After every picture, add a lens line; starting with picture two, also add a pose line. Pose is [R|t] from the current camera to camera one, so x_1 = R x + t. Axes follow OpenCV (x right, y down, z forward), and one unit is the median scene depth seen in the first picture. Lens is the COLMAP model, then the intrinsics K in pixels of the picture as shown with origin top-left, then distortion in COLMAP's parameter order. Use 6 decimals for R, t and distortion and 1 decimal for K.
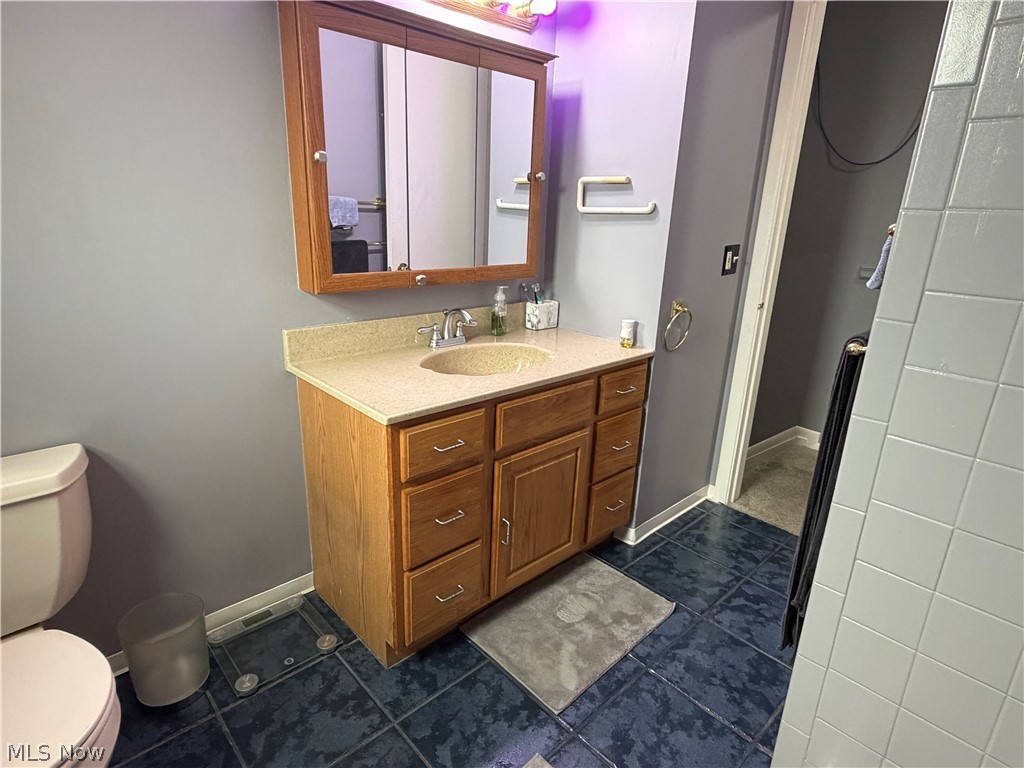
lens RADIAL K [[569.2, 0, 512.9], [0, 569.2, 383.1], [0, 0, 1]] dist [0.003050, 0.000320]
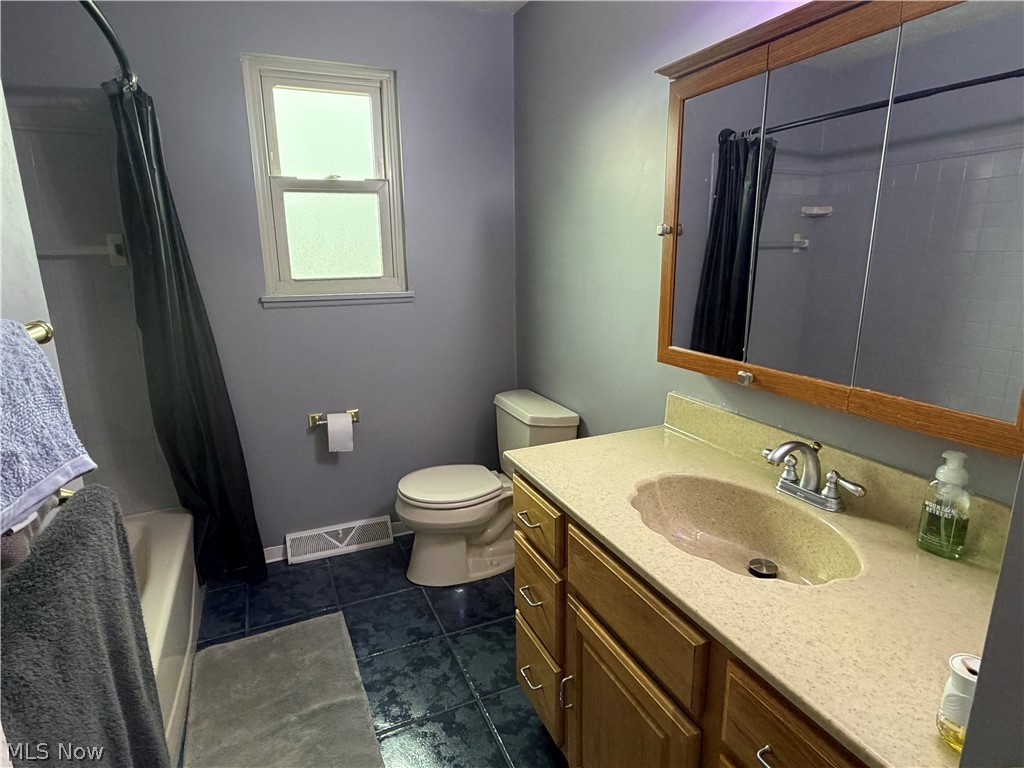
lens RADIAL K [[569.2, 0, 513.6], [0, 569.2, 385.6], [0, 0, 1]] dist [0.003050, 0.000320]
pose [[-0.343055, 0.185933, -0.920729, 0.655474], [-0.280997, 0.915011, 0.289475, -0.325826], [0.896300, 0.358027, -0.261653, 1.015339]]
